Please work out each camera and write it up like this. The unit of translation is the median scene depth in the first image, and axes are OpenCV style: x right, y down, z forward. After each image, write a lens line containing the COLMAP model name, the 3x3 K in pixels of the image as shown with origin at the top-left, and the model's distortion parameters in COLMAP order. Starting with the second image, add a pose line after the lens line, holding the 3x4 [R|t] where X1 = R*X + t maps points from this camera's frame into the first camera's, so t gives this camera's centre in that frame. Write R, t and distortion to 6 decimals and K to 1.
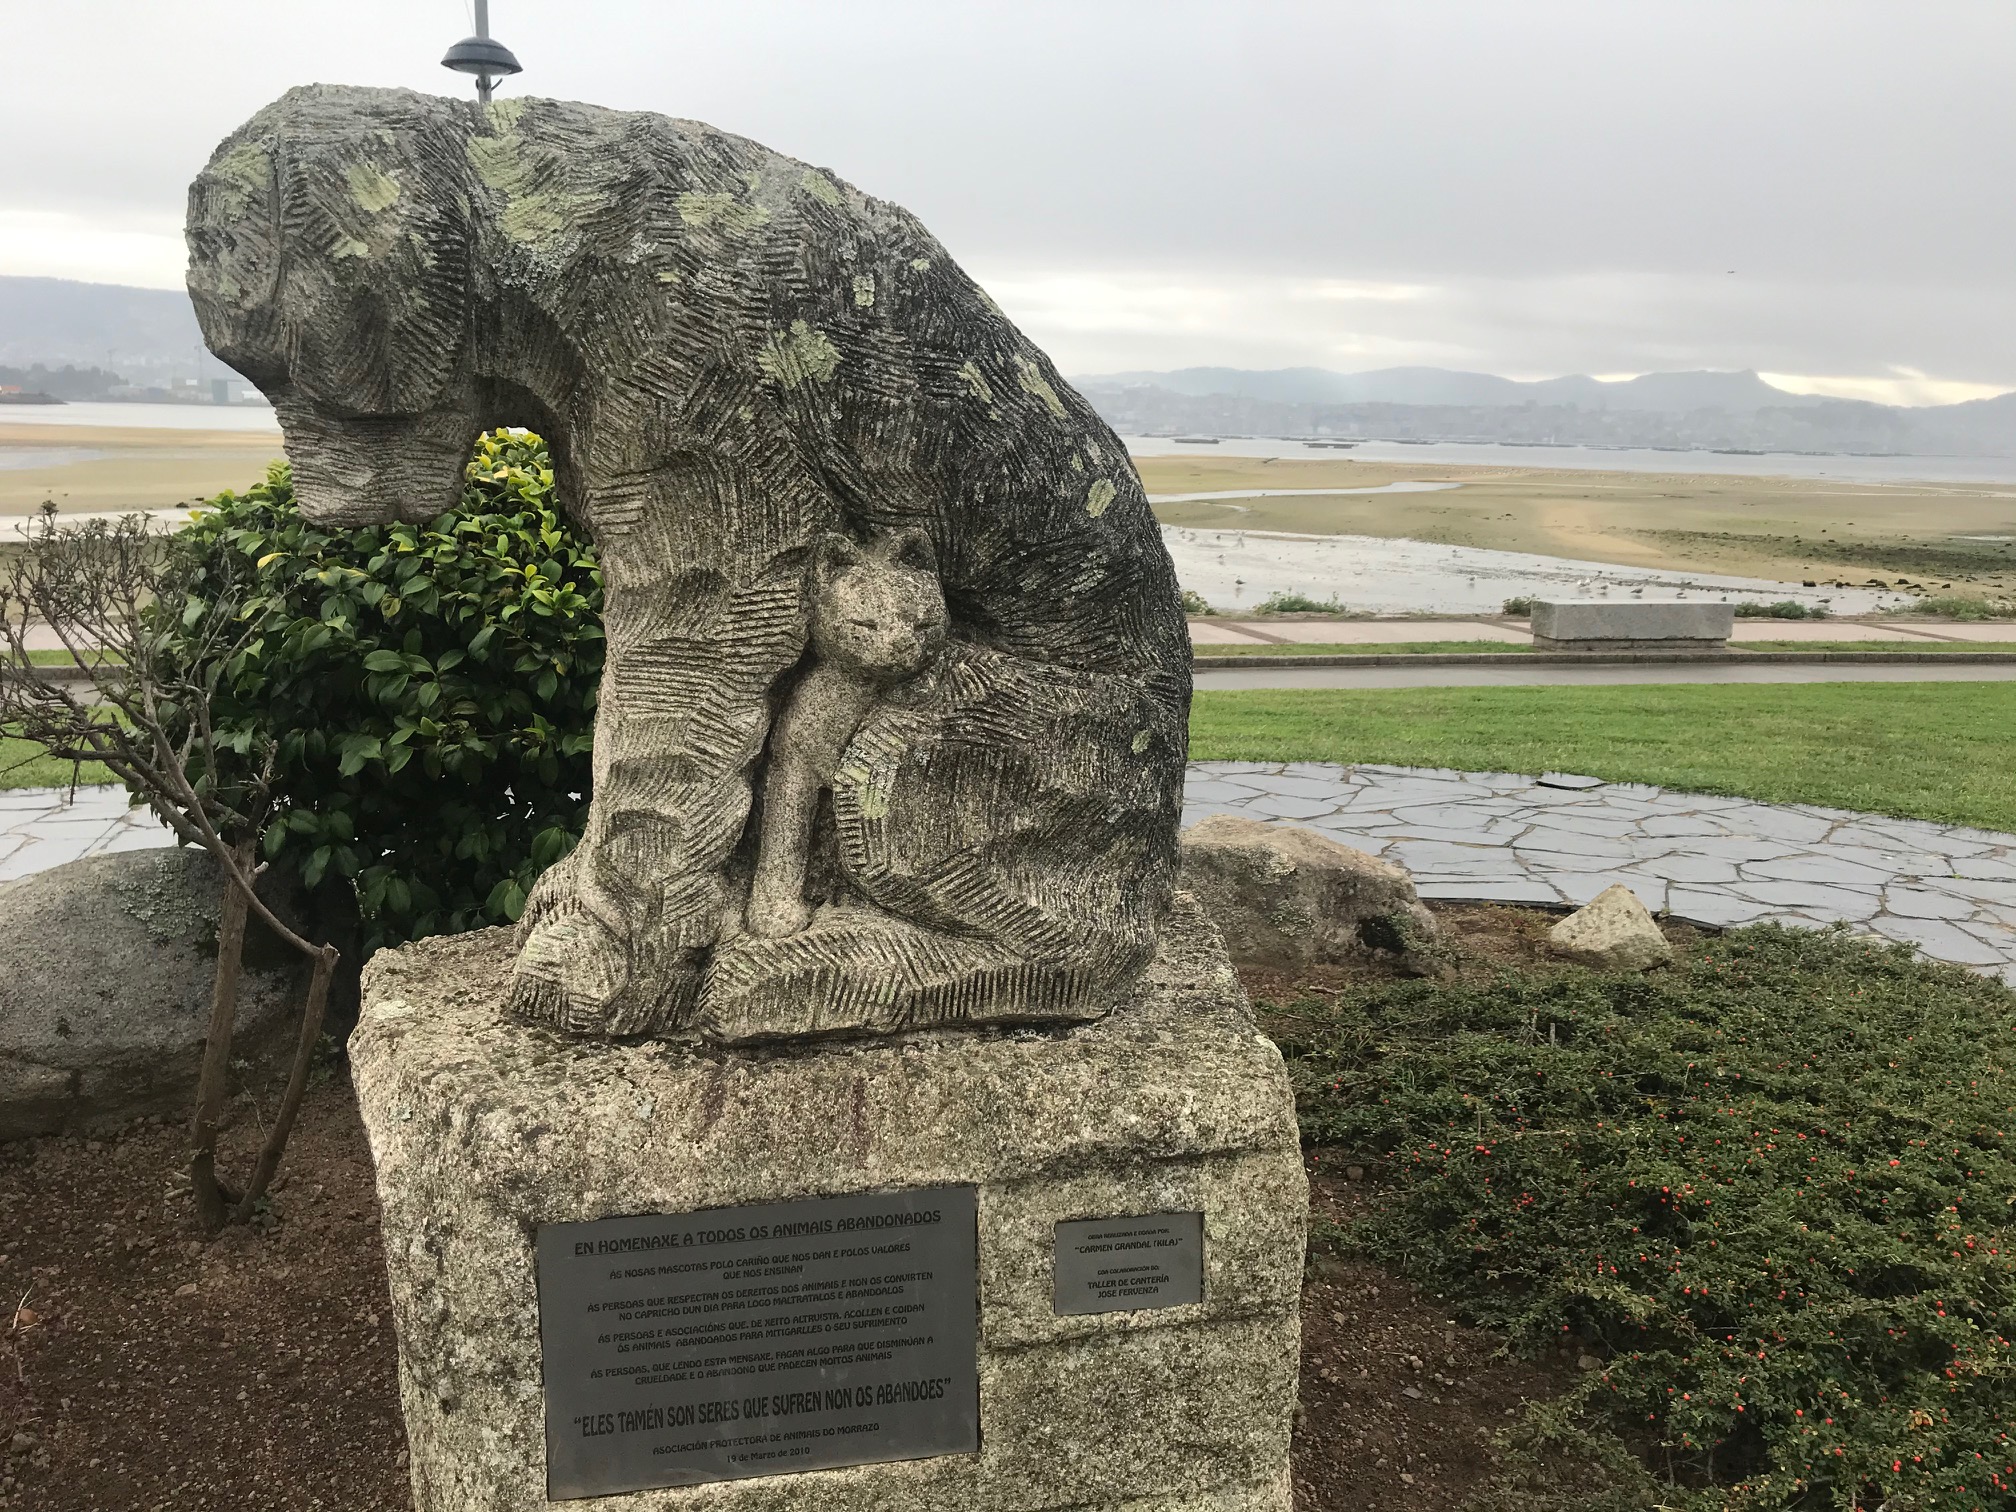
lens RADIAL K [[1660.6, 0, 1003.4], [0, 1660.6, 771.2], [0, 0, 1]] dist [0.051148, -0.079874]
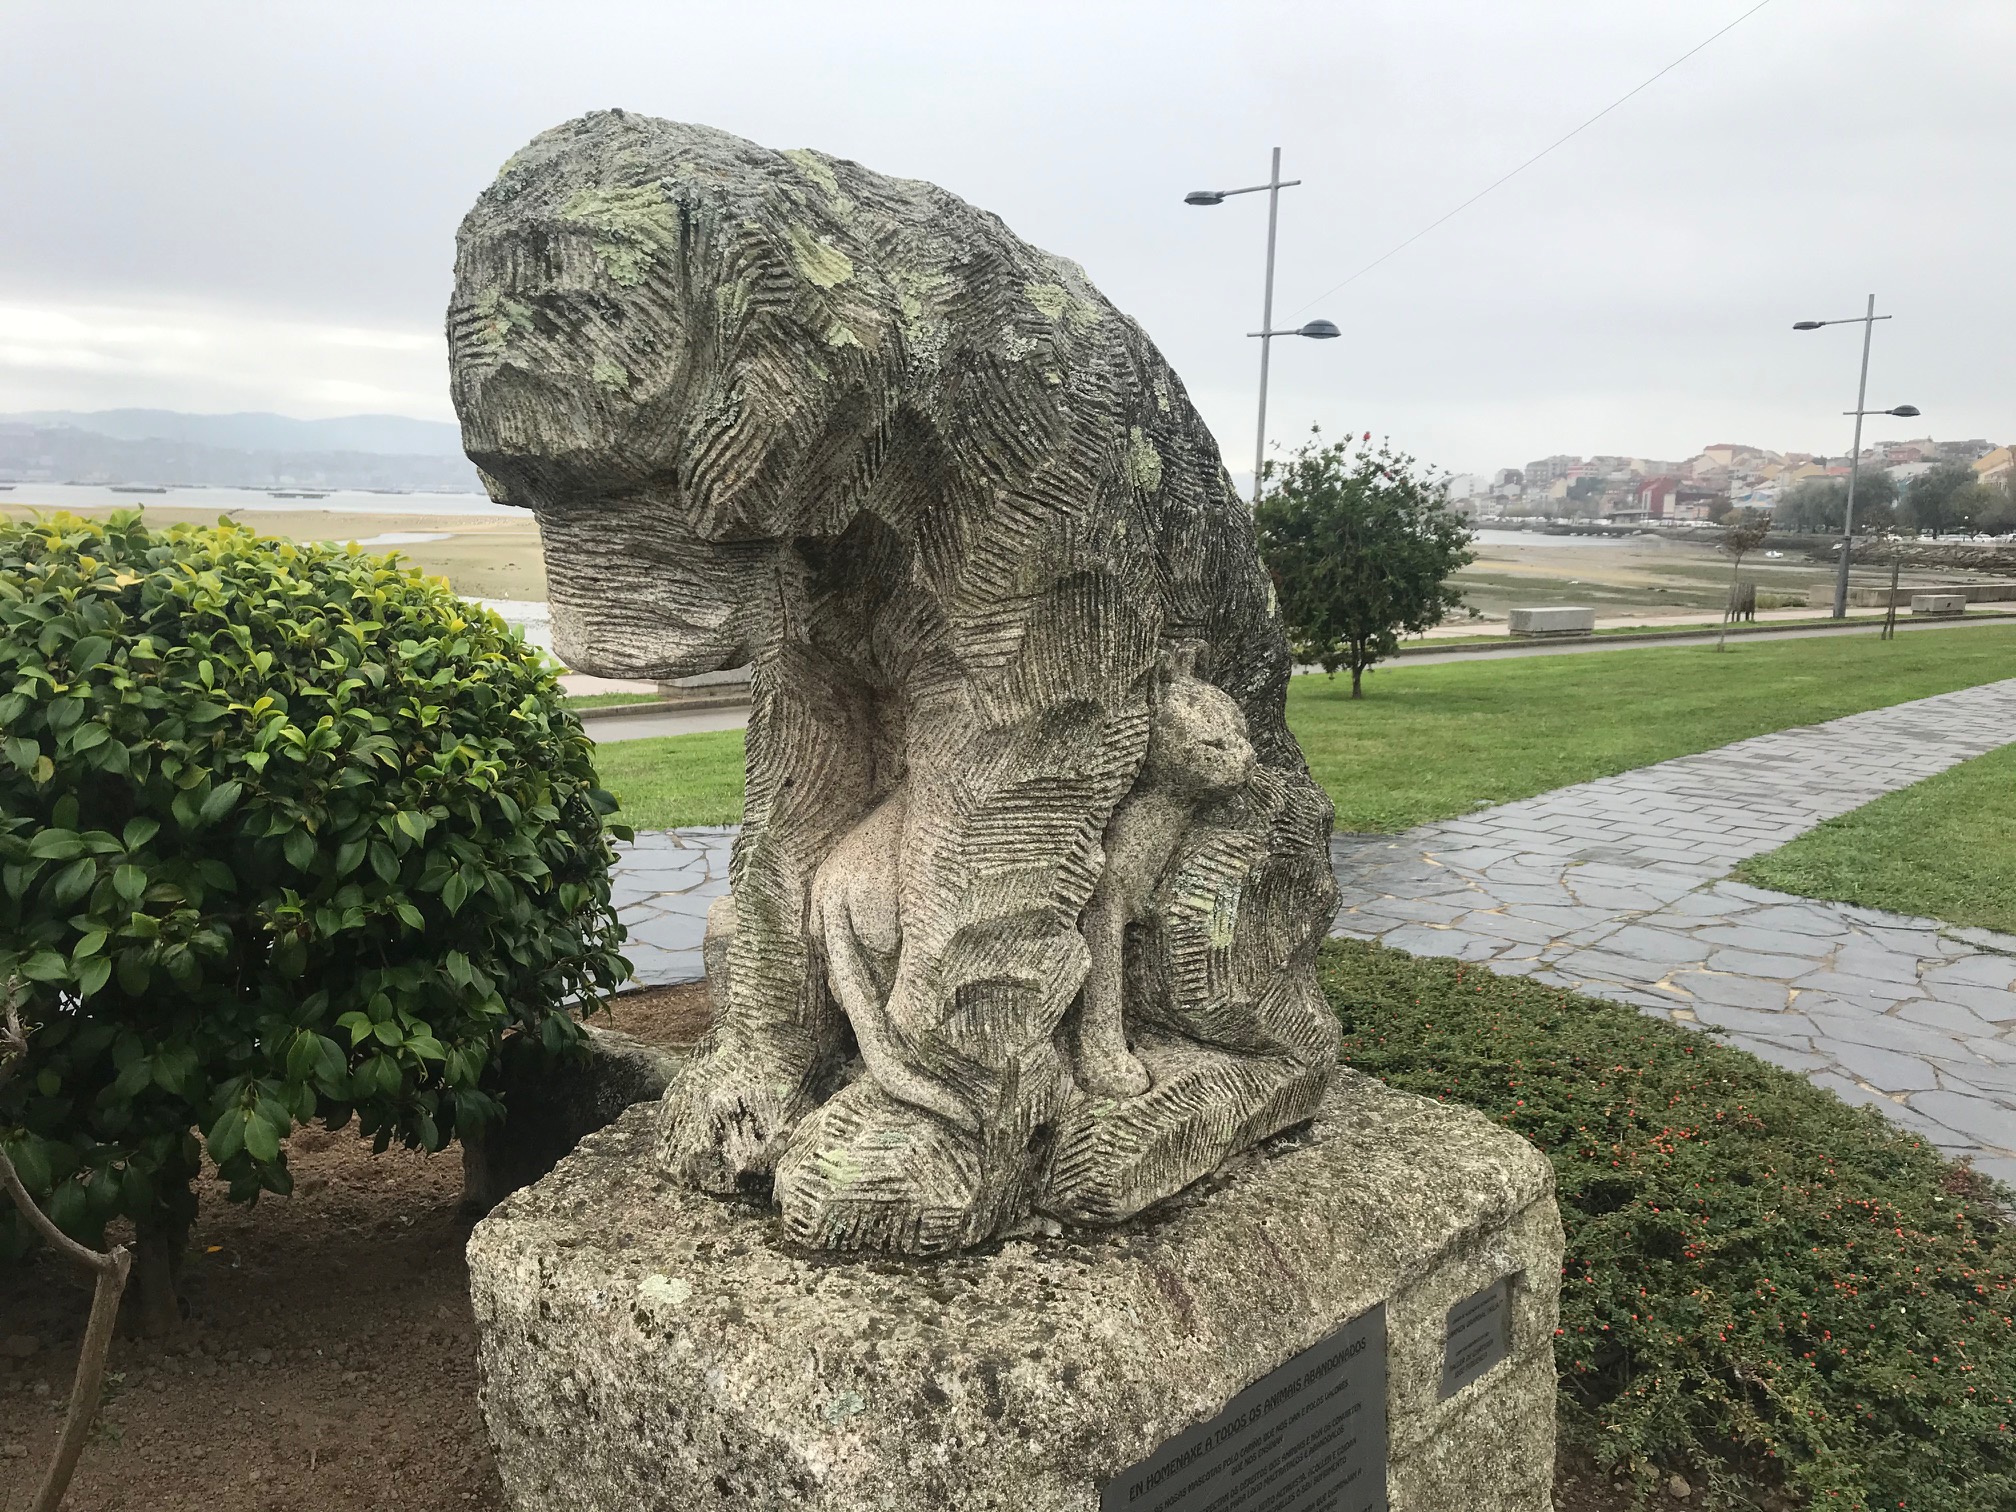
lens RADIAL K [[1660.6, 0, 1007.2], [0, 1660.6, 767.2], [0, 0, 1]] dist [0.051148, -0.079874]
pose [[0.826405, -0.093013, 0.555340, -0.713782], [0.110257, 0.993900, 0.002393, -0.091637], [-0.552175, 0.059253, 0.831620, 0.279210]]
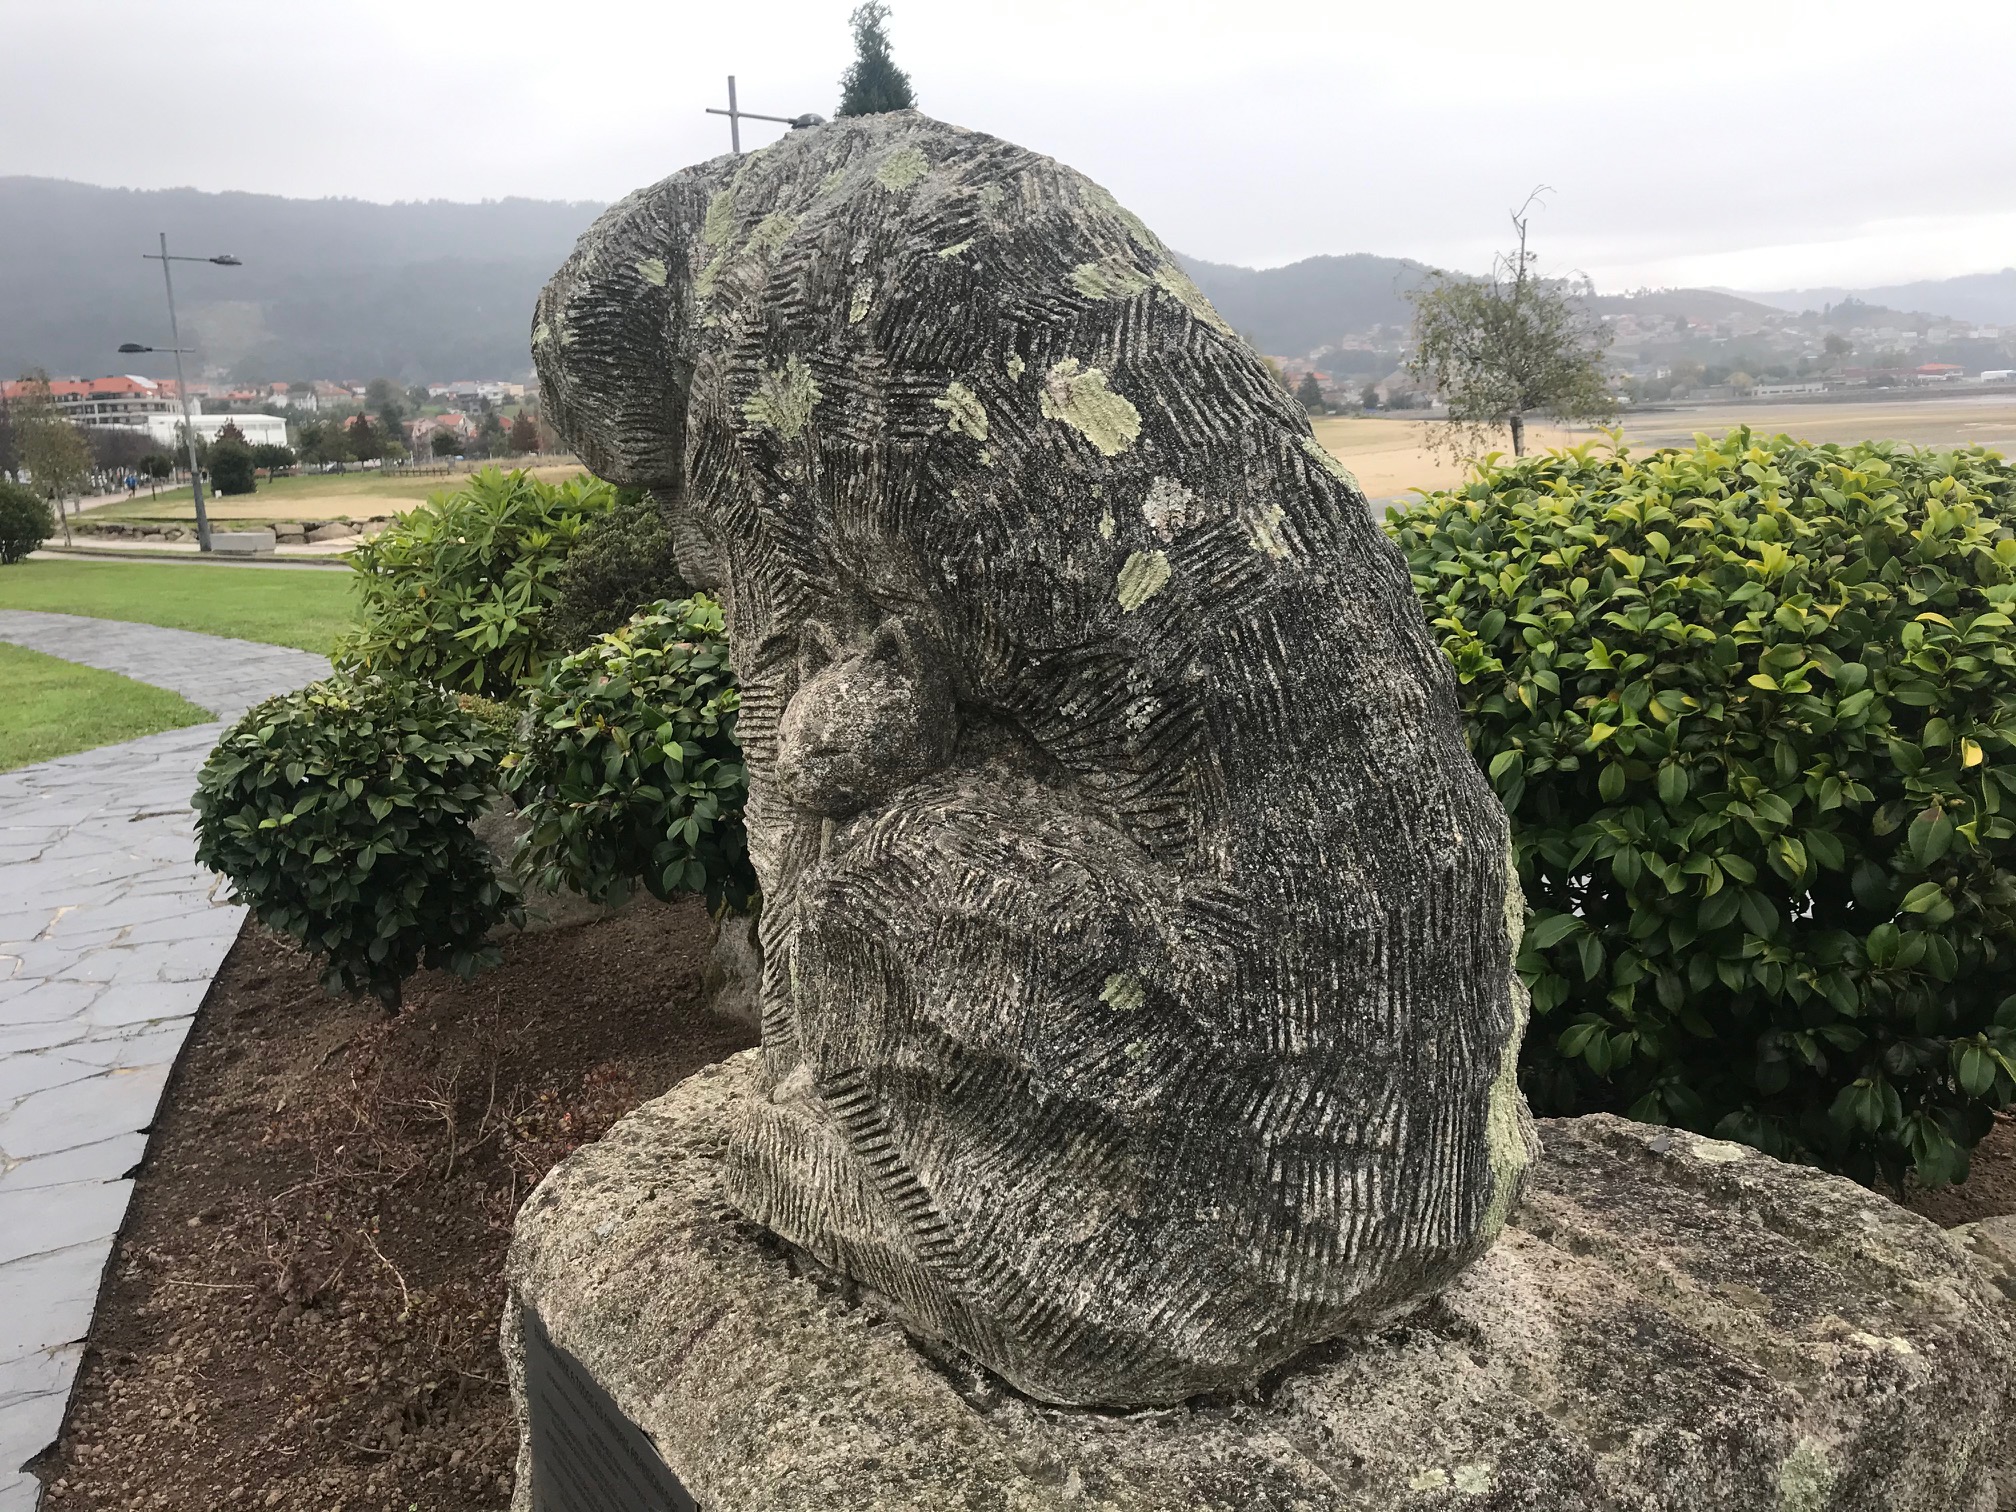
lens RADIAL K [[1660.6, 0, 1007.5], [0, 1660.6, 736.0], [0, 0, 1]] dist [0.051148, -0.079874]
pose [[0.378495, 0.121885, -0.917543, 0.666746], [-0.129986, 0.988468, 0.077686, -0.164920], [0.916431, 0.089864, 0.389974, 0.799738]]
